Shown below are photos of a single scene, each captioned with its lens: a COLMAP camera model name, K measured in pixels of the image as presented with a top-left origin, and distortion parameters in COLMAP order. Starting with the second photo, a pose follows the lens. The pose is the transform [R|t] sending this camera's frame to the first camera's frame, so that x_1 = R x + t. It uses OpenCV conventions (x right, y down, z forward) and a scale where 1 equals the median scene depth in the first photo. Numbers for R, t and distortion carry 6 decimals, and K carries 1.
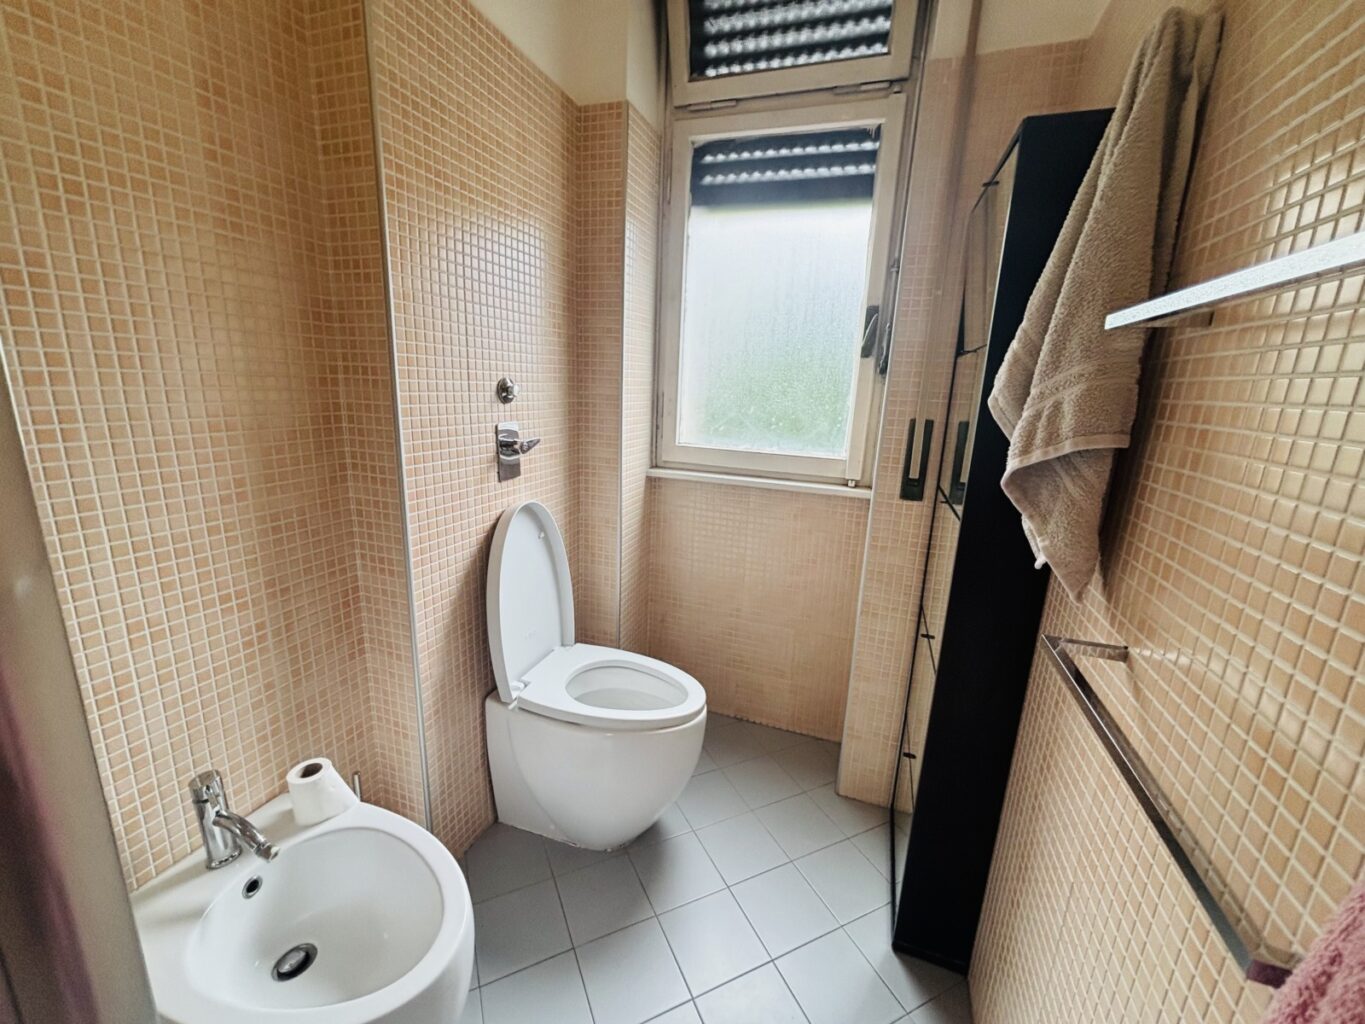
lens RADIAL K [[547.7, 0, 684.2], [0, 547.7, 511.0], [0, 0, 1]] dist [-0.000876, -0.000181]
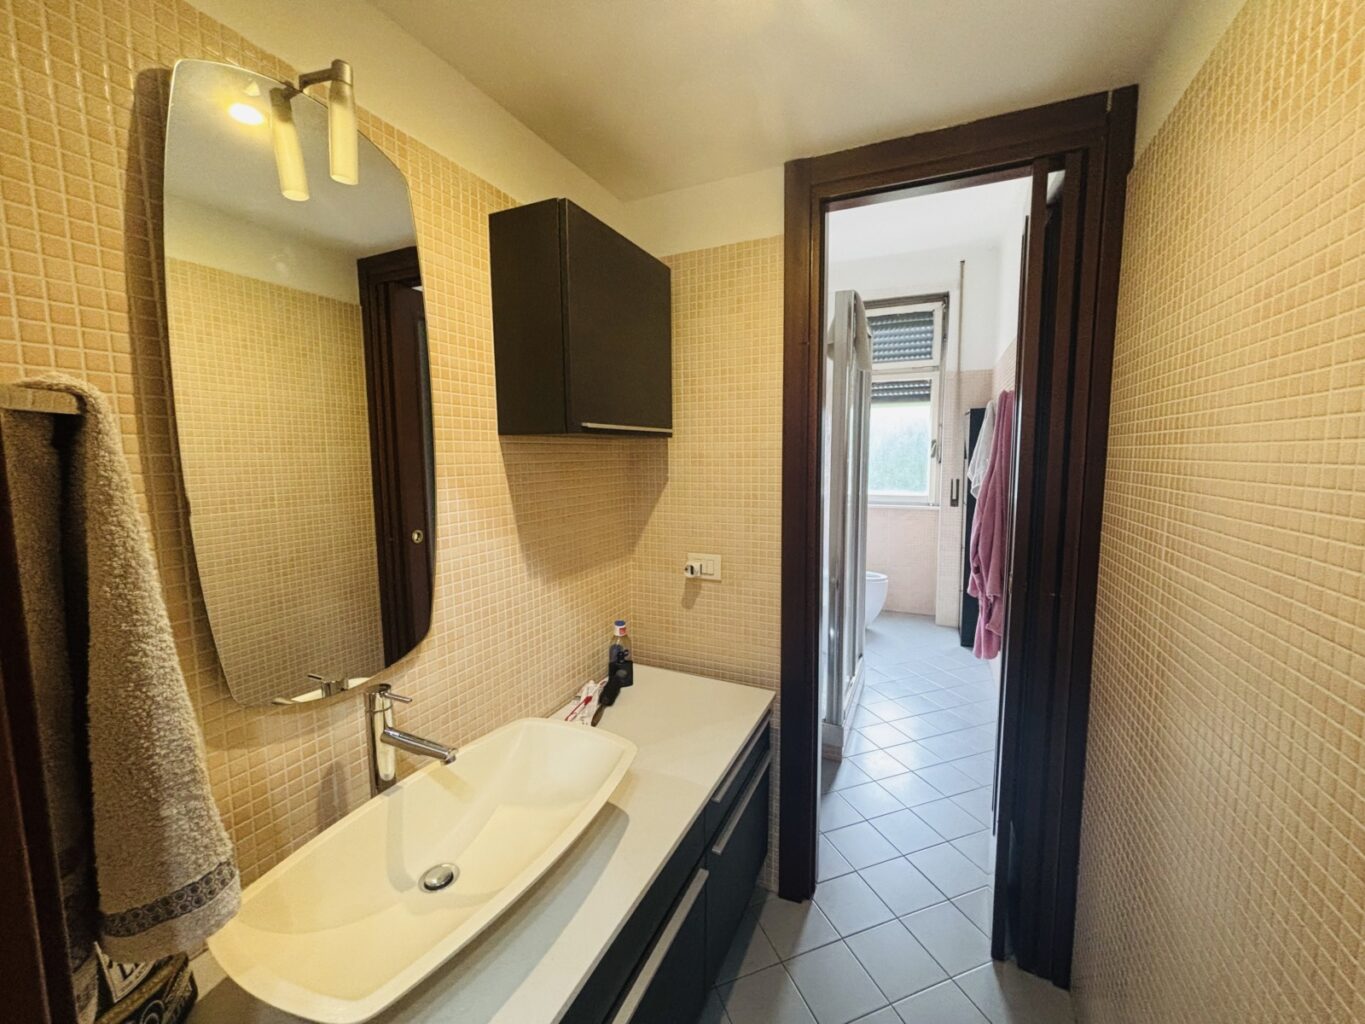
lens RADIAL K [[547.7, 0, 680.0], [0, 547.7, 505.0], [0, 0, 1]] dist [-0.000876, -0.000181]
pose [[0.994372, -0.040616, -0.097849, -0.670701], [0.026291, 0.989306, -0.143465, 0.313328], [0.102629, 0.140085, 0.984806, -1.802430]]
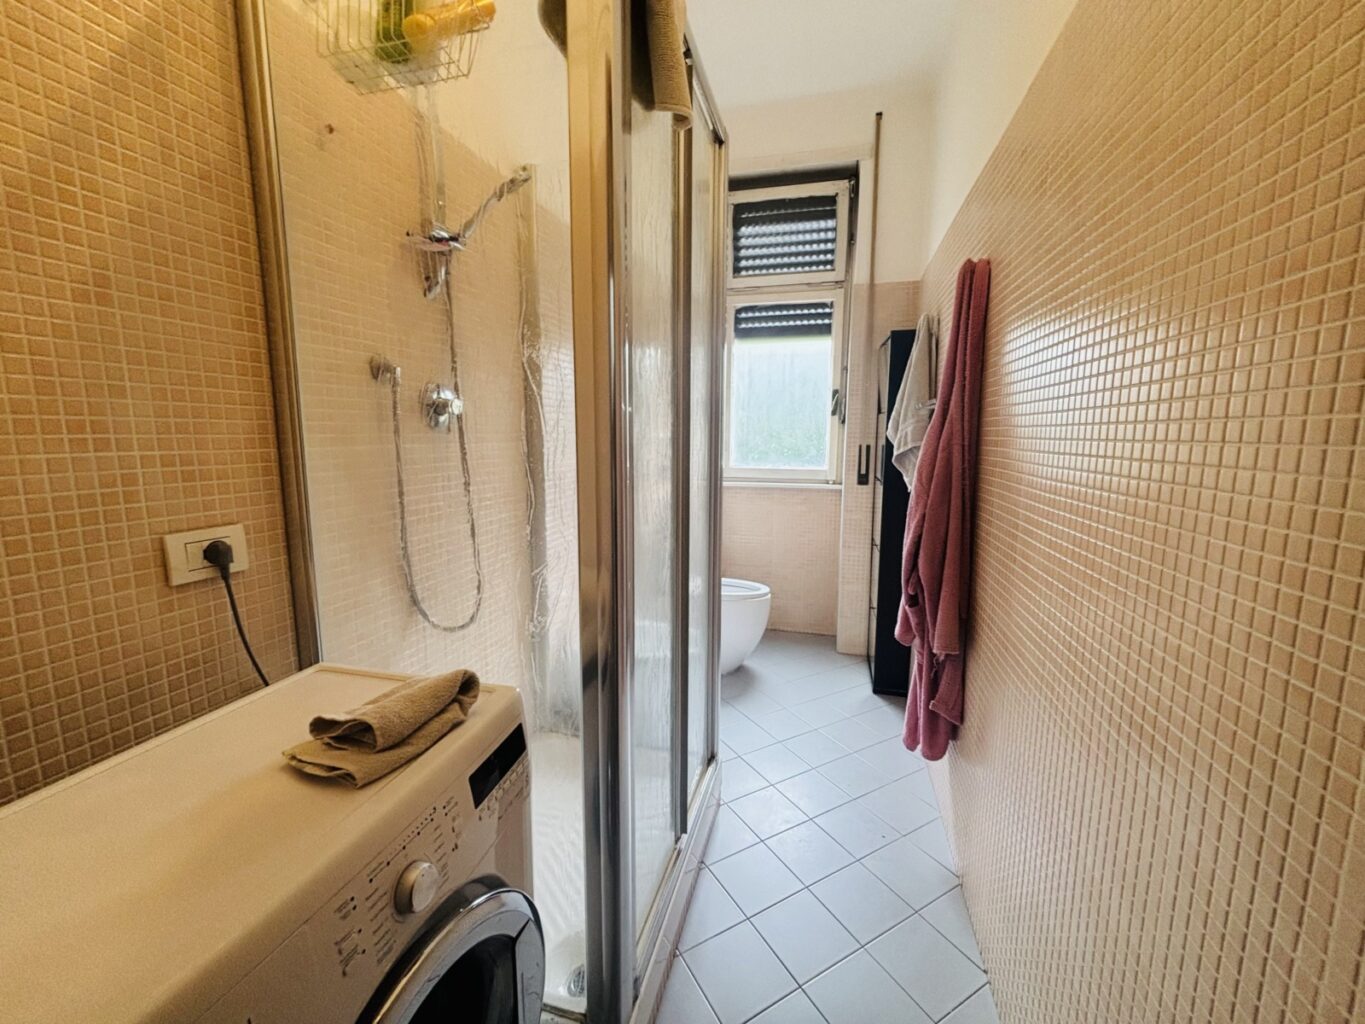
lens RADIAL K [[547.7, 0, 684.7], [0, 547.7, 513.1], [0, 0, 1]] dist [-0.000876, -0.000181]
pose [[0.995922, -0.049148, 0.075652, -0.353826], [0.055766, 0.994558, -0.088005, 0.200382], [-0.070915, 0.091865, 0.993243, -0.842539]]
